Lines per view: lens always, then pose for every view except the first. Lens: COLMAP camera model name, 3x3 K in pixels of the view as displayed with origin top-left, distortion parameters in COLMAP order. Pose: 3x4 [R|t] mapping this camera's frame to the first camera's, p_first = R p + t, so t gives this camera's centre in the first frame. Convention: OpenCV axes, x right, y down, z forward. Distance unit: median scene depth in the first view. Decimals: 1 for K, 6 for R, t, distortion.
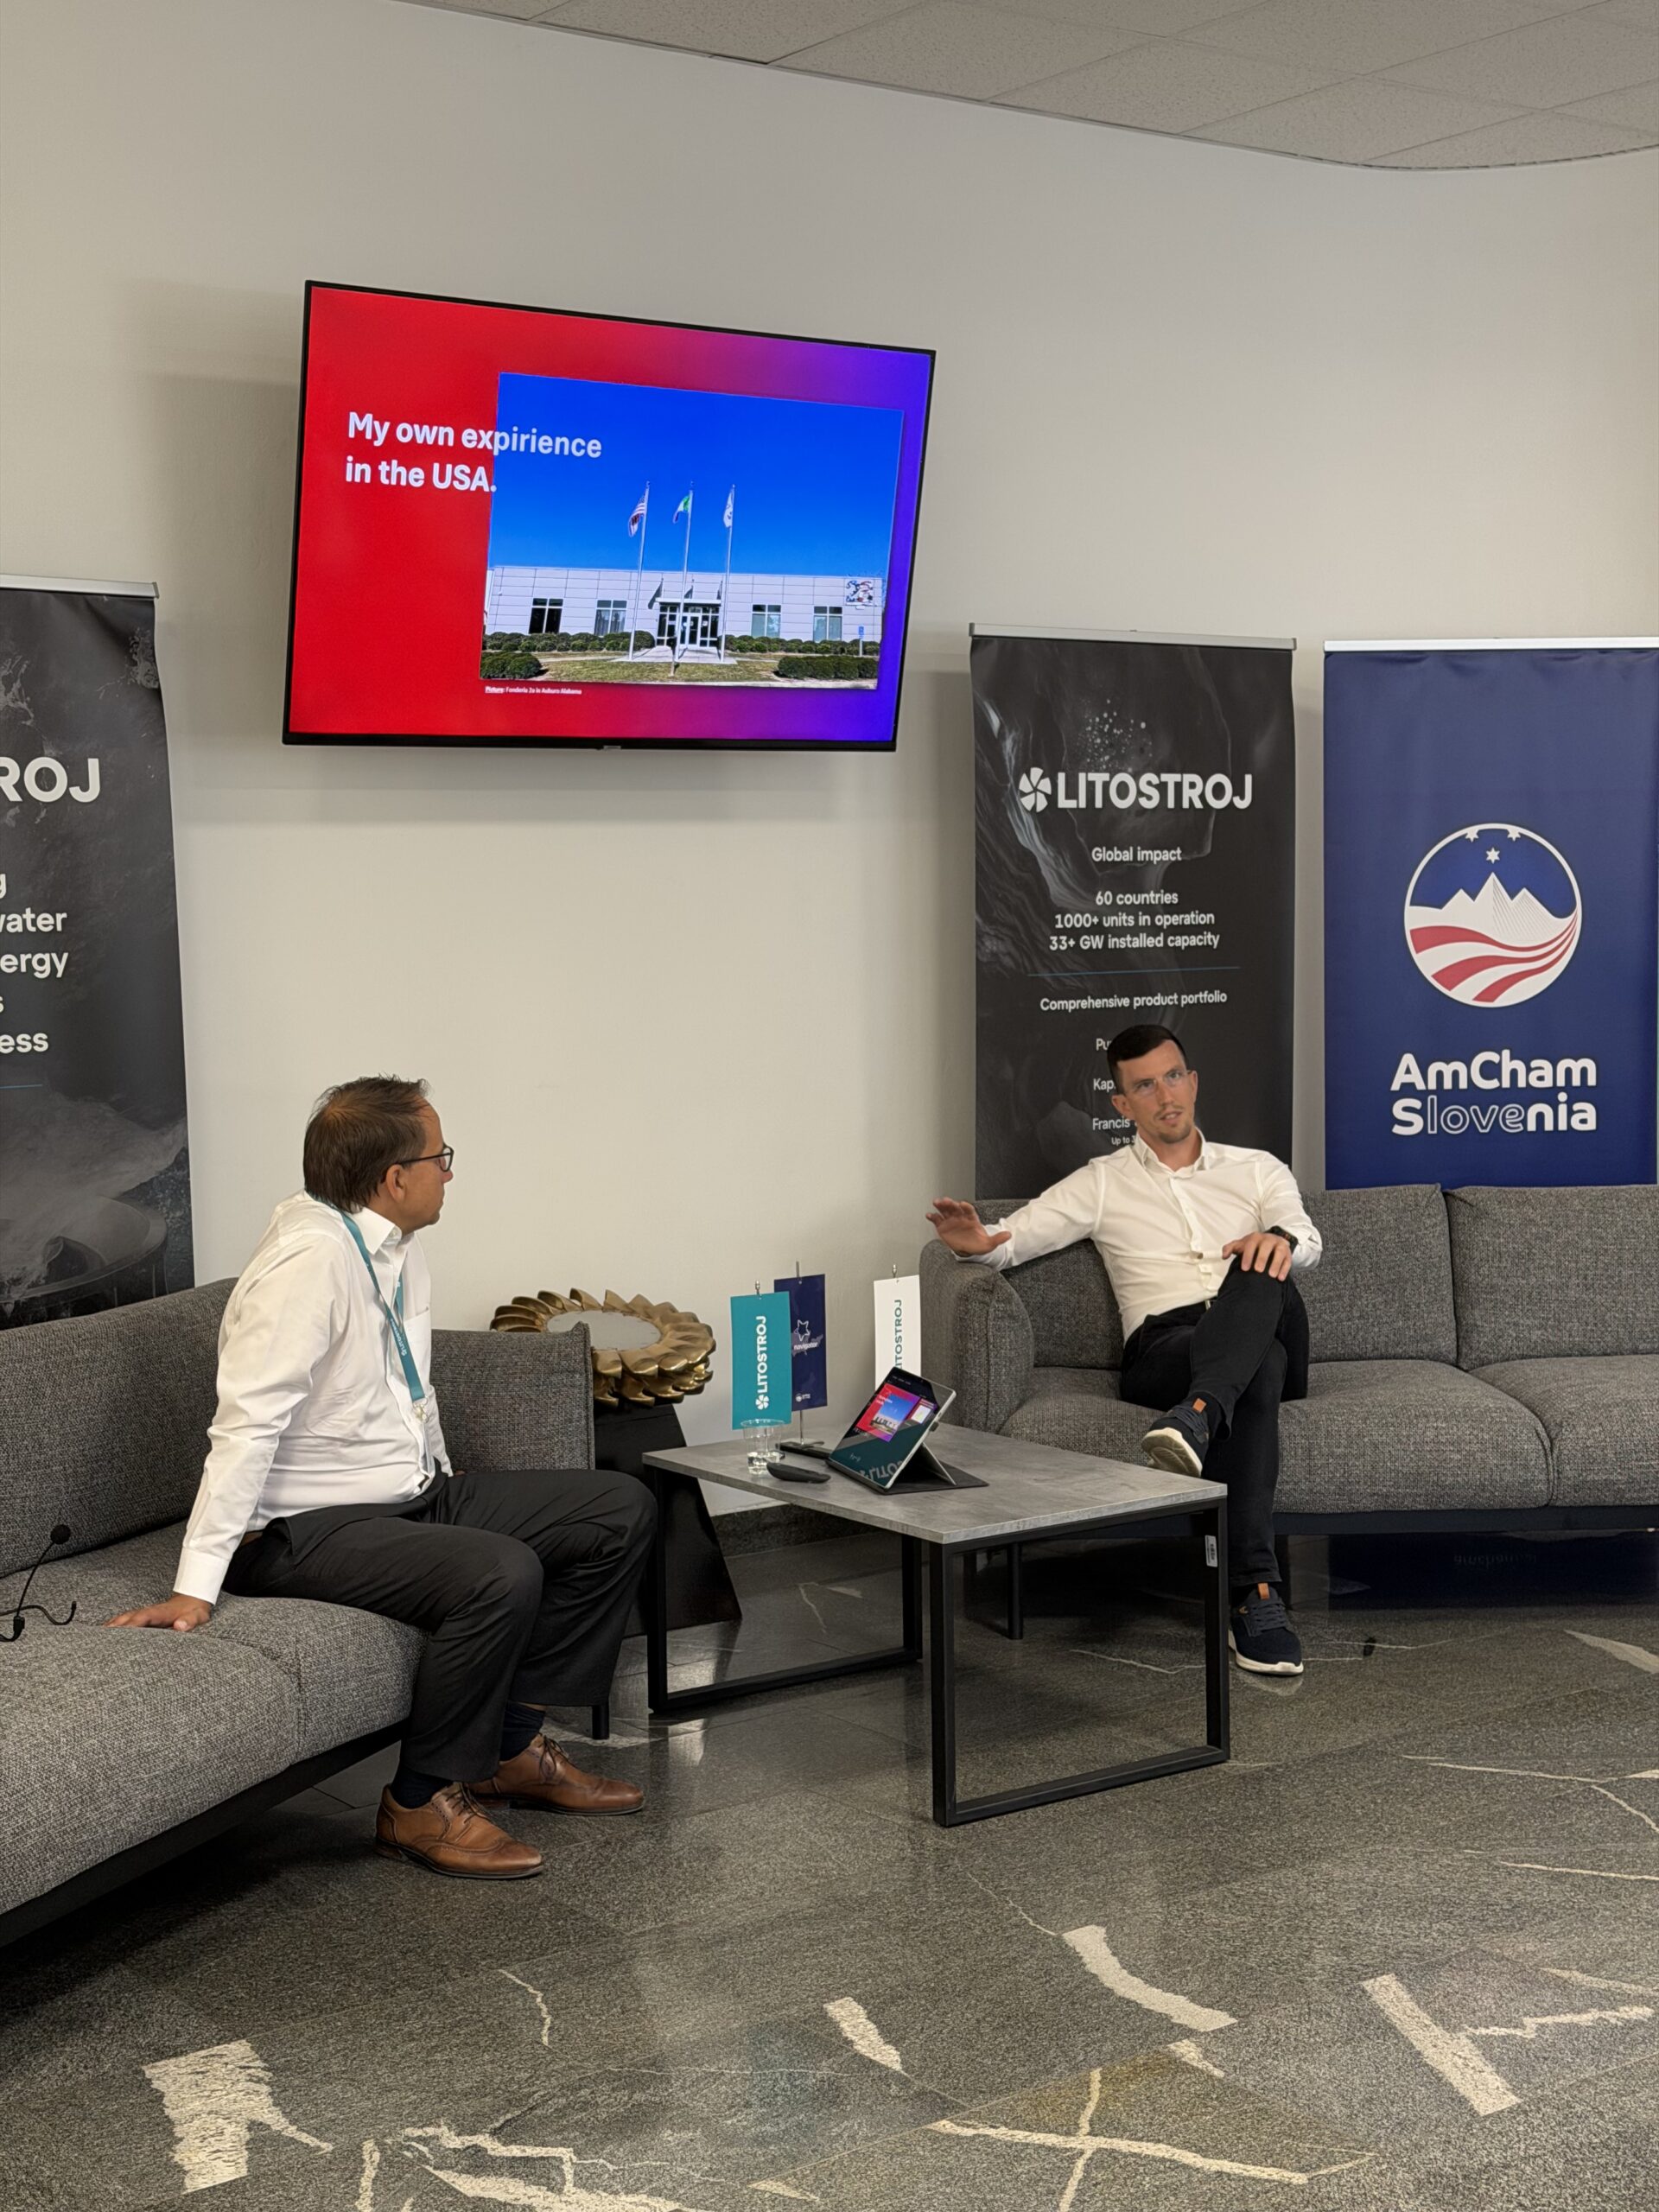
lens RADIAL K [[3061.2, 0, 834.4], [0, 3061.2, 1095.8], [0, 0, 1]] dist [0.168926, -0.278613]
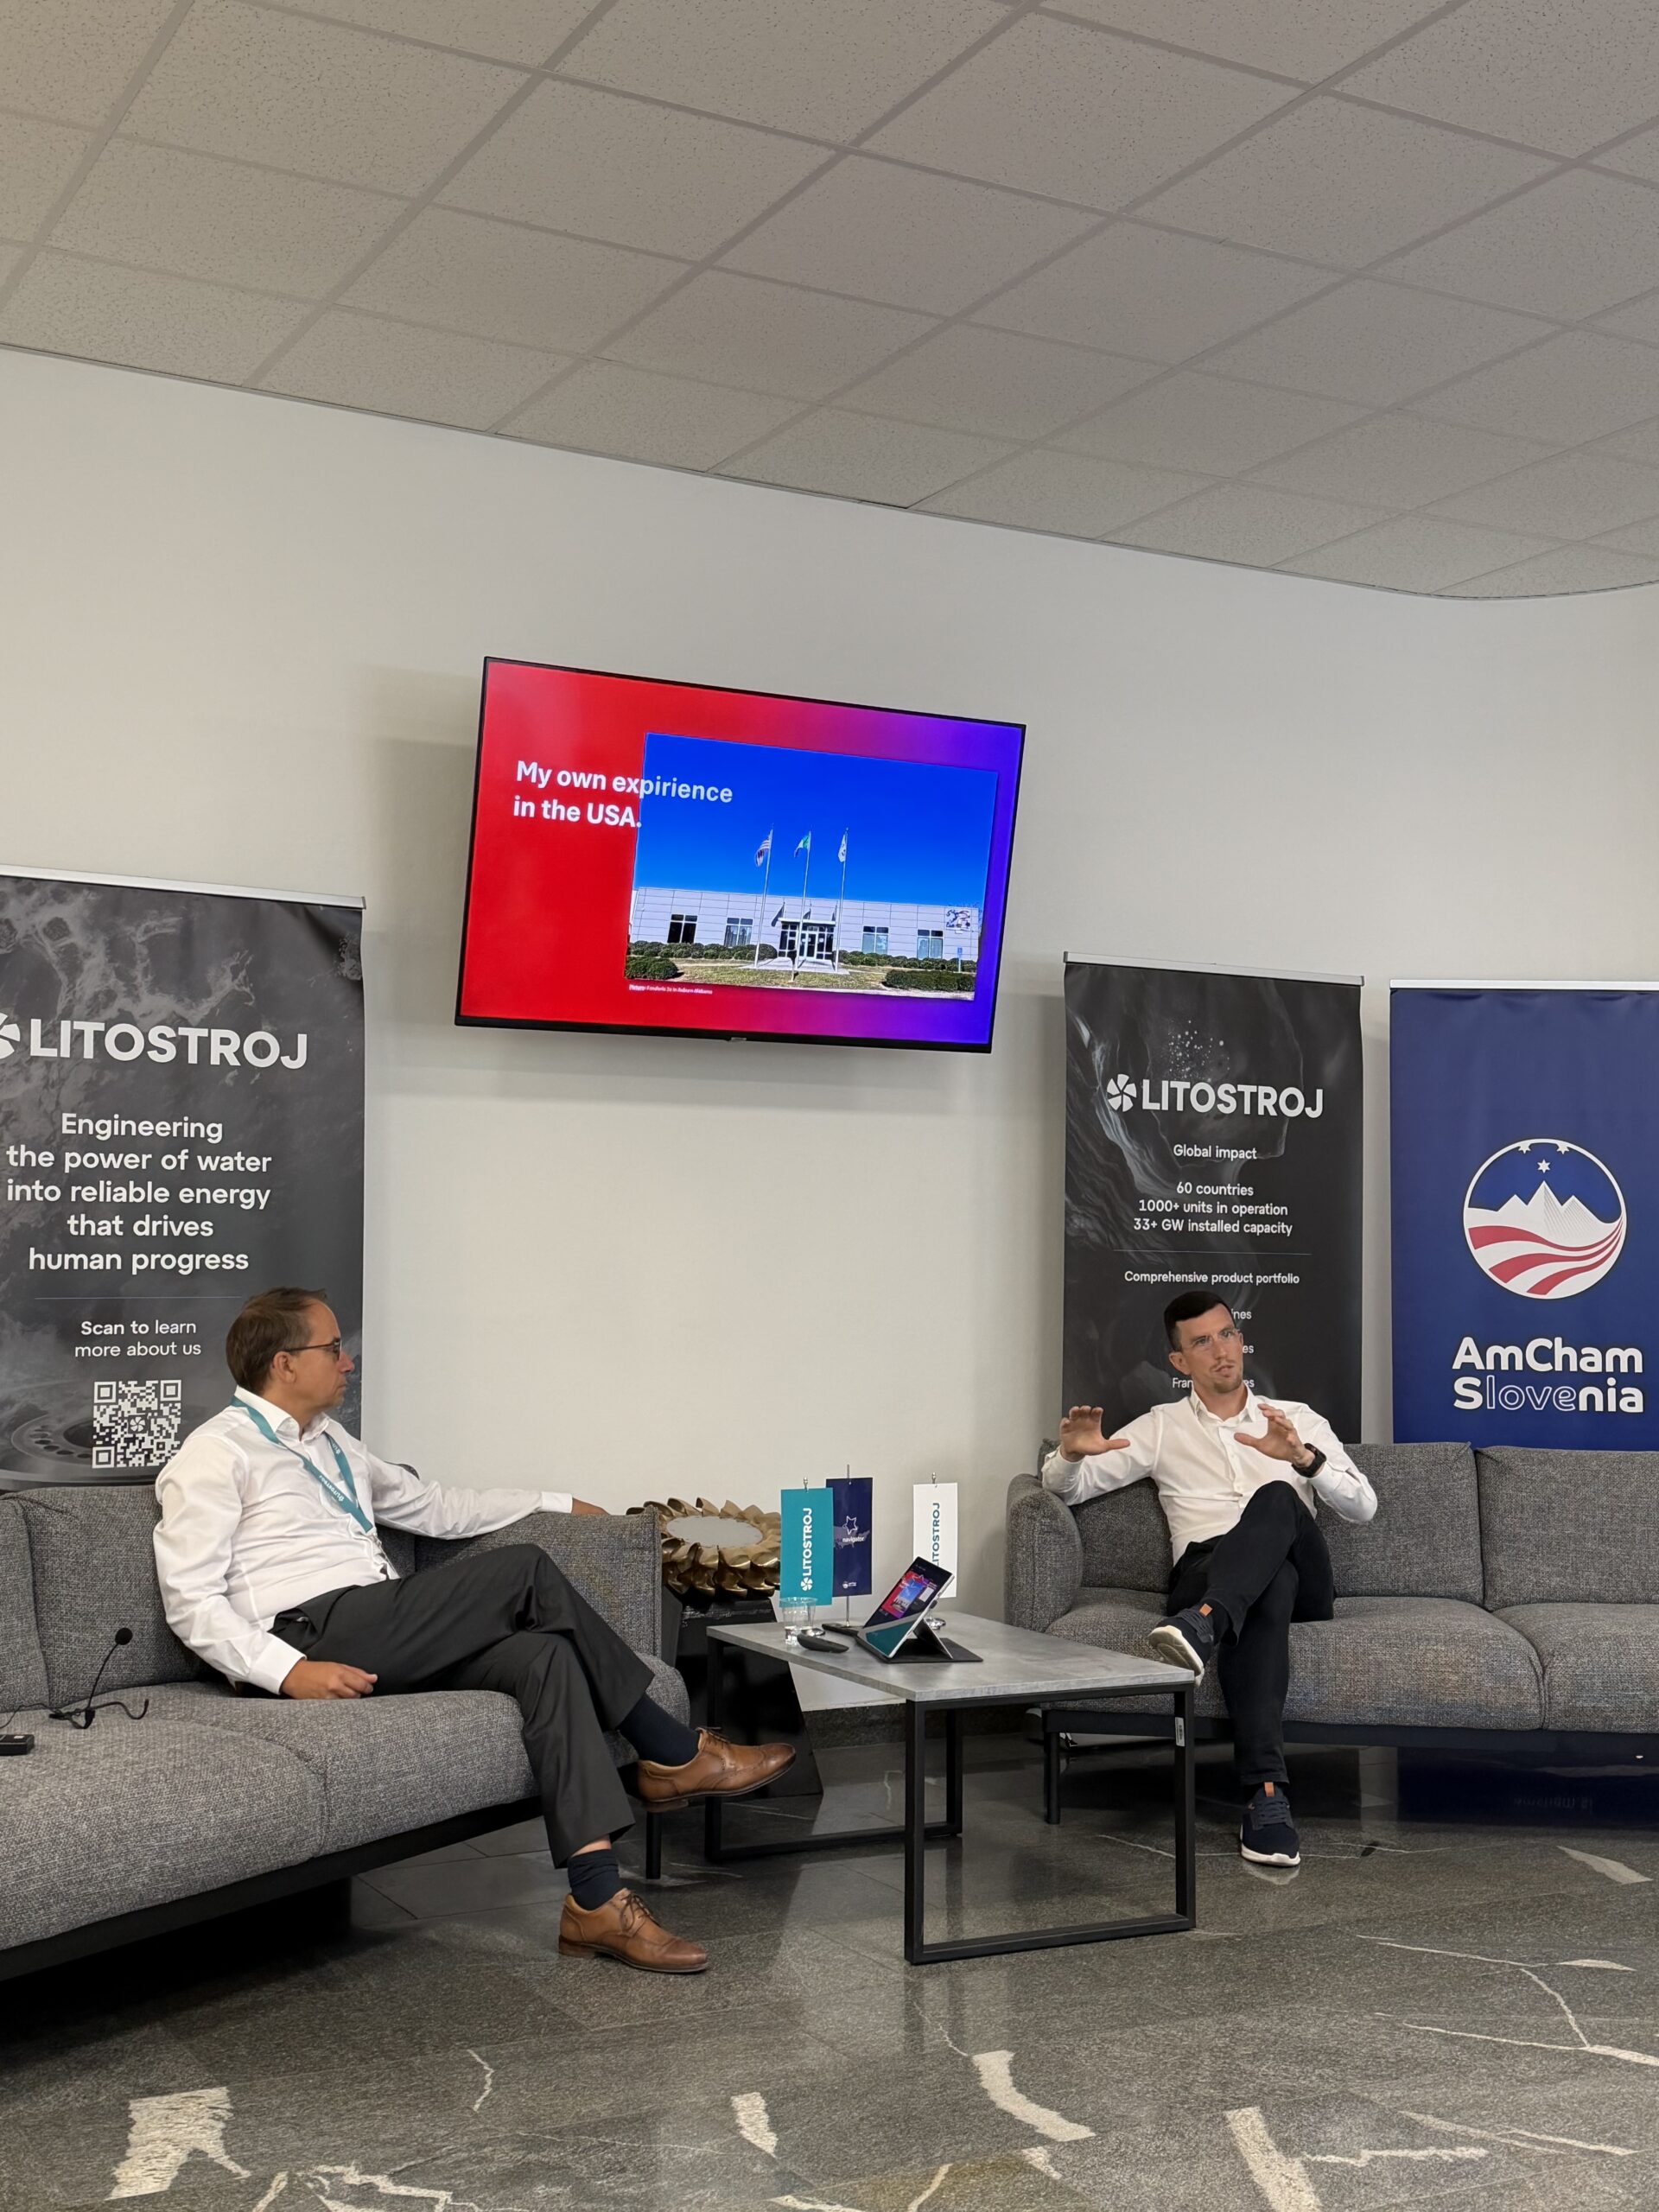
lens RADIAL K [[2521.7, 0, 823.1], [0, 2521.7, 1103.5], [0, 0, 1]] dist [0.197090, -0.440345]
pose [[0.989441, 0.017228, -0.143909, 0.104053], [-0.036253, 0.990766, -0.130646, 0.040161], [0.140330, 0.134484, 0.980929, 0.035431]]
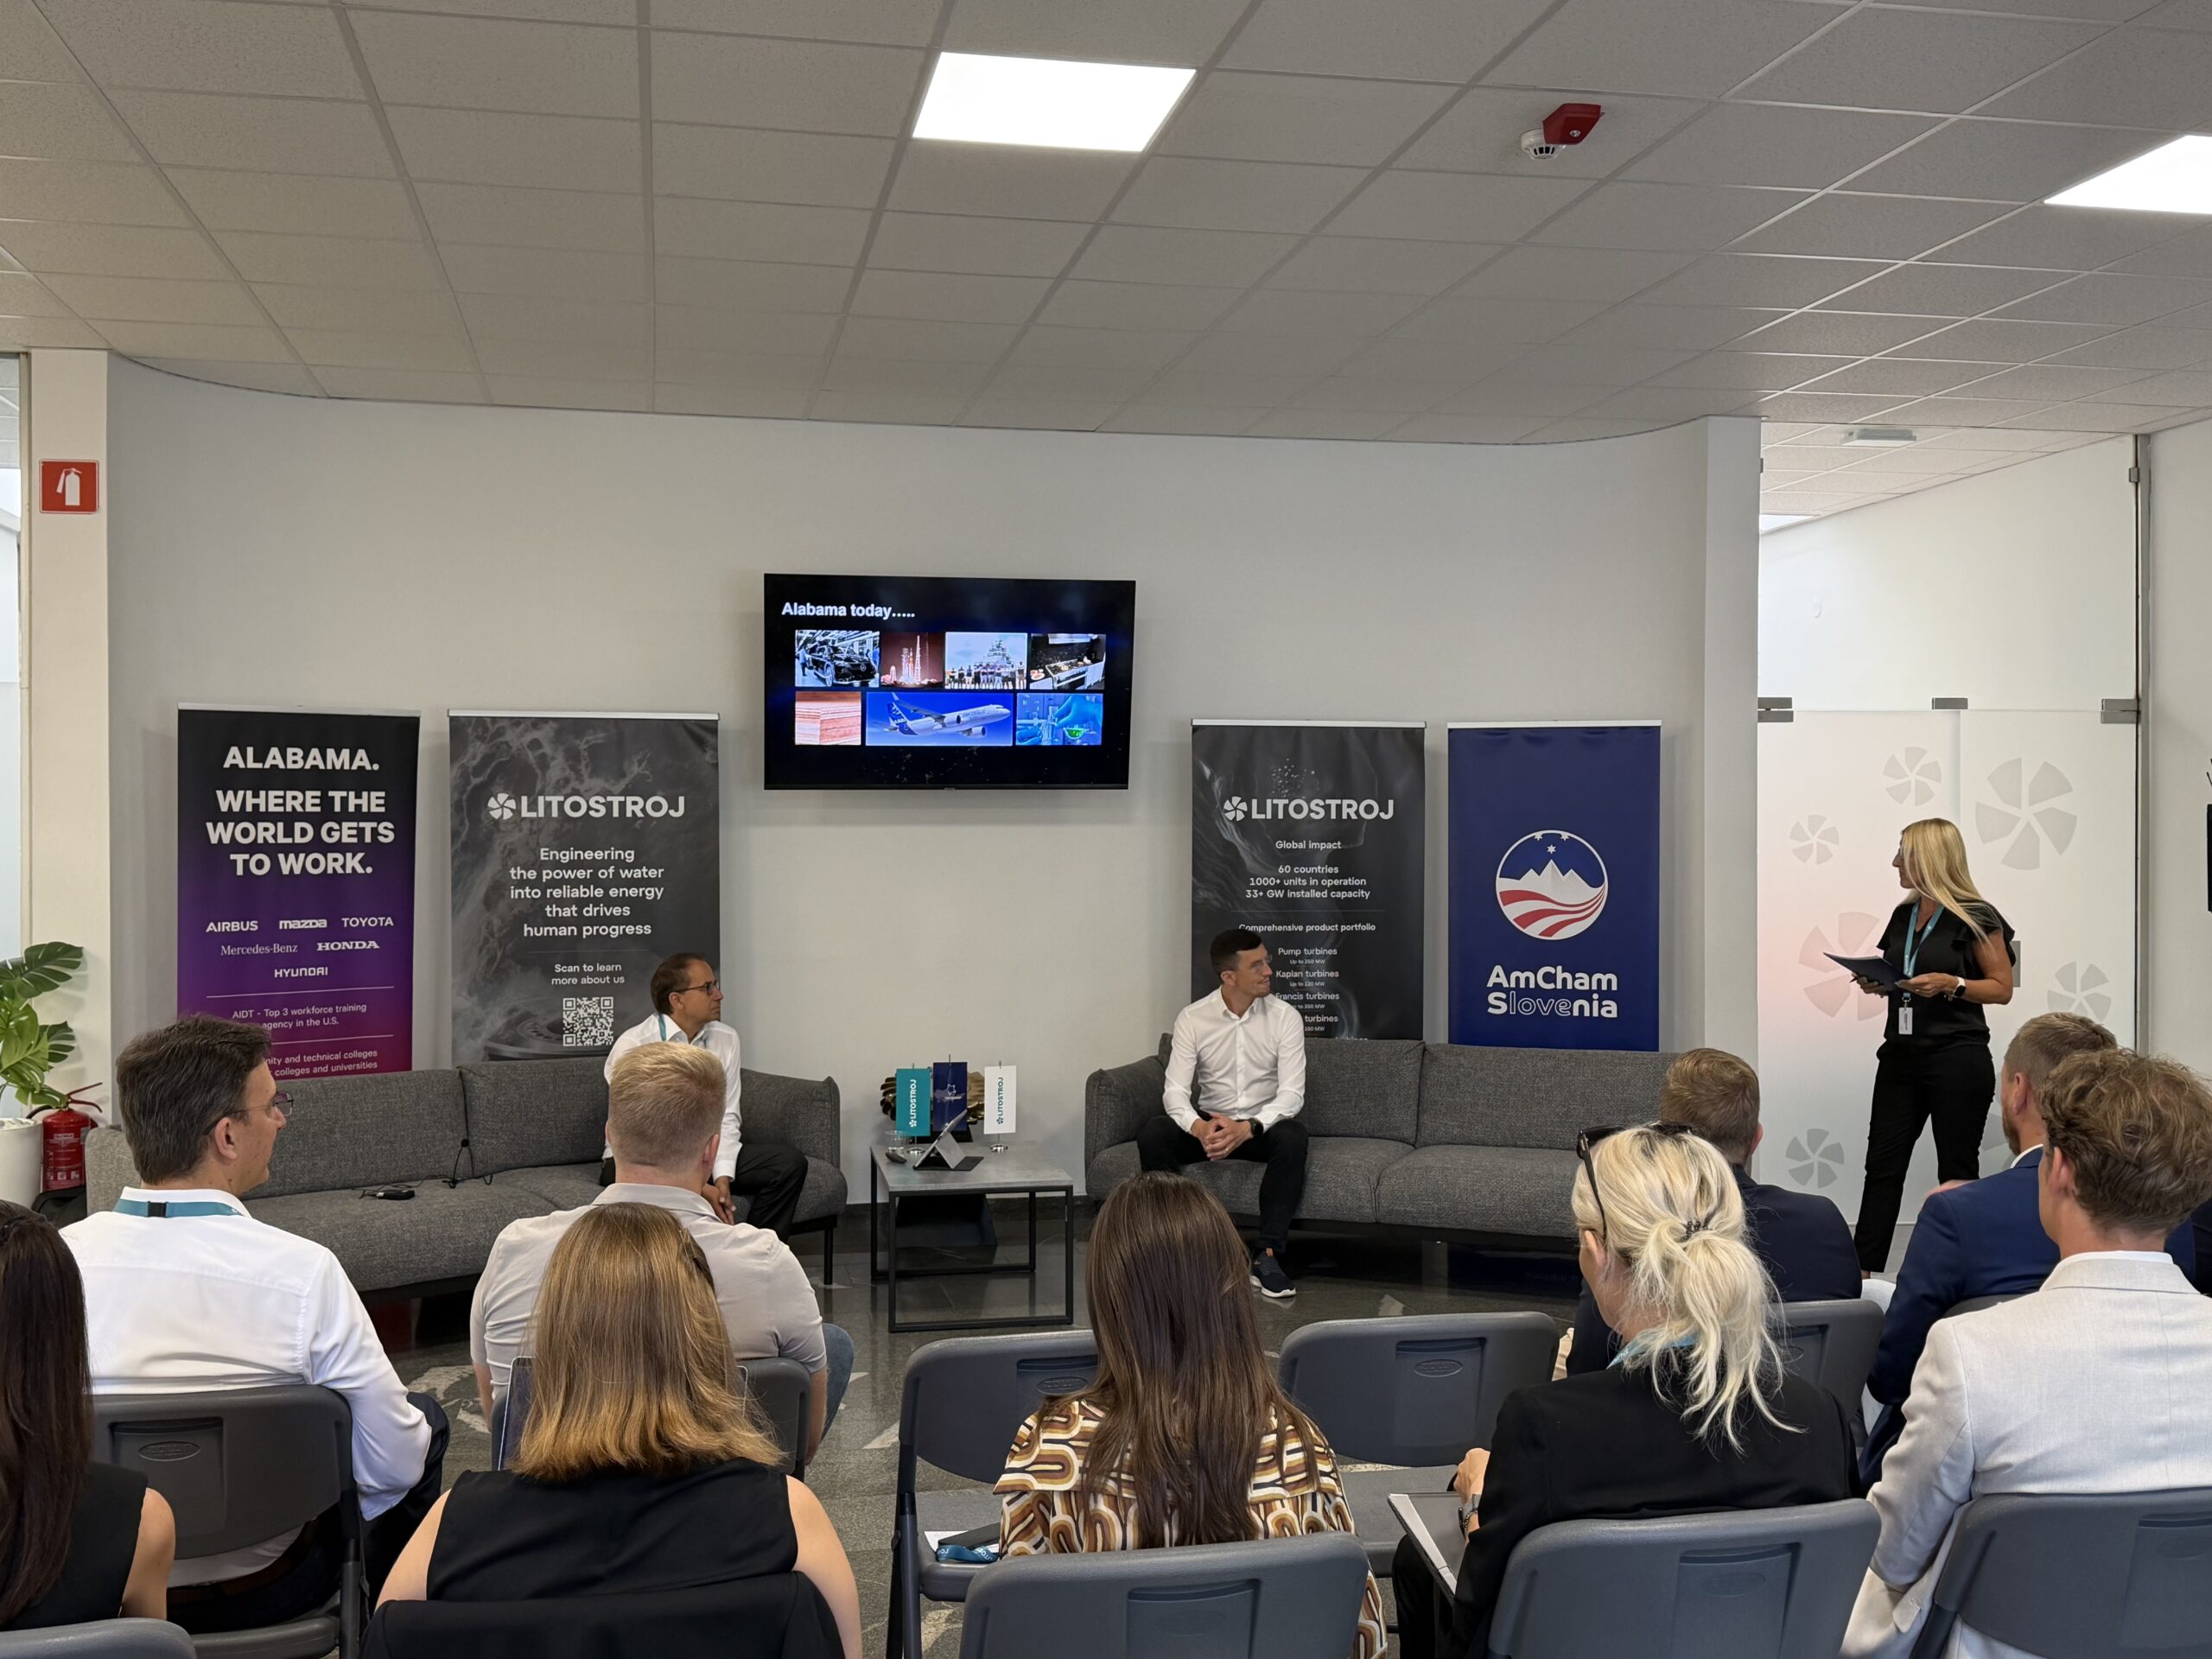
lens RADIAL K [[2159.5, 0, 1106.0], [0, 2159.5, 829.5], [0, 0, 1]] dist [0.191743, -0.456735]
pose [[0.906445, 0.017922, -0.421943, 0.604735], [-0.044288, 0.997624, -0.052769, -0.019234], [0.419994, 0.066519, 0.905086, -0.207966]]
